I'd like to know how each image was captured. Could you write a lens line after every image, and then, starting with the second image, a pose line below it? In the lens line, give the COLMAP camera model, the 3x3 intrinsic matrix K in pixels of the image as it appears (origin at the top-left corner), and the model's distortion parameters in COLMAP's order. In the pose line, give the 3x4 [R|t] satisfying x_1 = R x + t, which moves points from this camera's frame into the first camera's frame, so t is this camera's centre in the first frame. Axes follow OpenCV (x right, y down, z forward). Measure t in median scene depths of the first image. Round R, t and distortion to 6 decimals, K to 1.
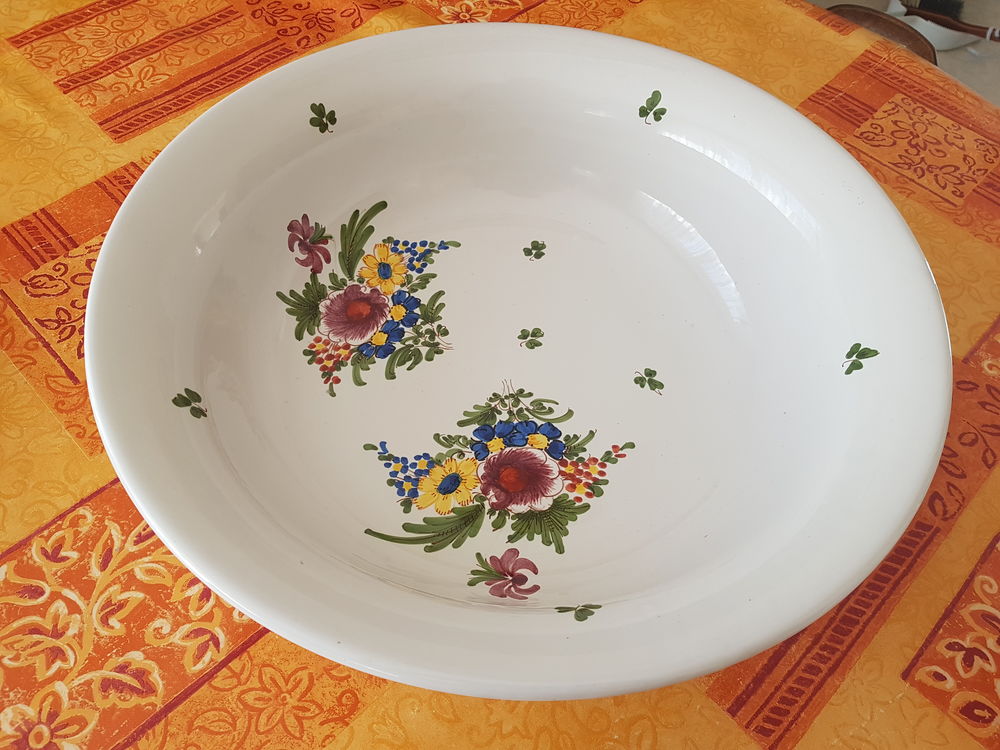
lens RADIAL K [[789.1, 0, 514.9], [0, 789.1, 384.2], [0, 0, 1]] dist [0.068153, -0.119047]
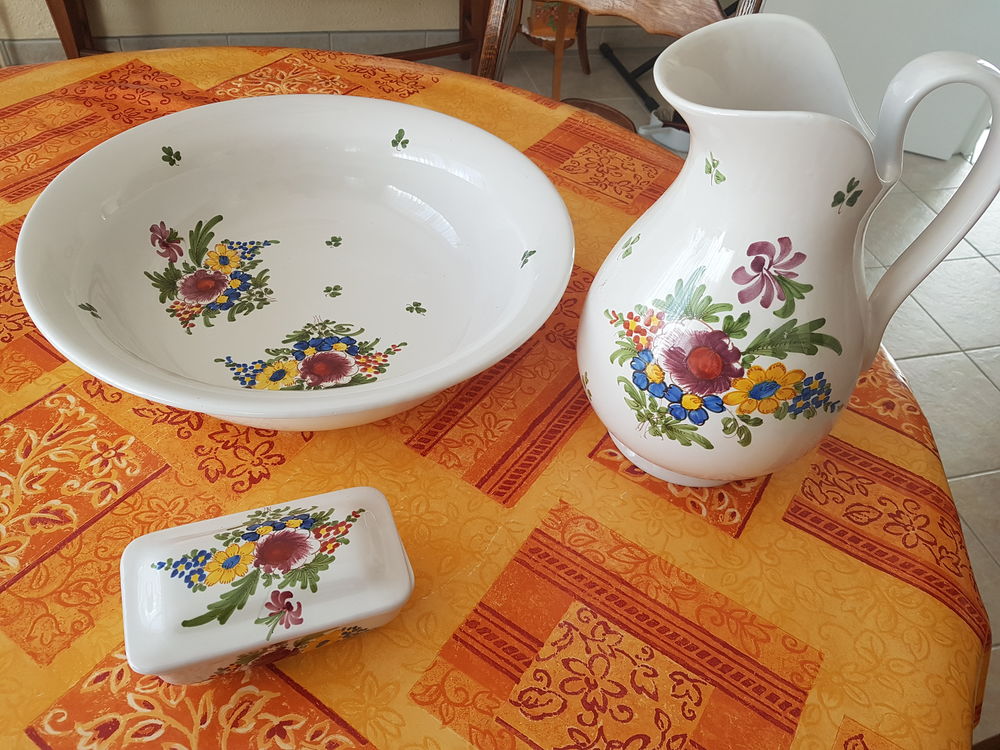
lens RADIAL K [[789.1, 0, 510.1], [0, 789.1, 367.8], [0, 0, 1]] dist [0.068153, -0.119047]
pose [[0.981674, -0.108186, 0.156880, 0.105769], [0.135456, 0.975185, -0.175119, 0.412061], [-0.134042, 0.193160, 0.971968, -0.463877]]
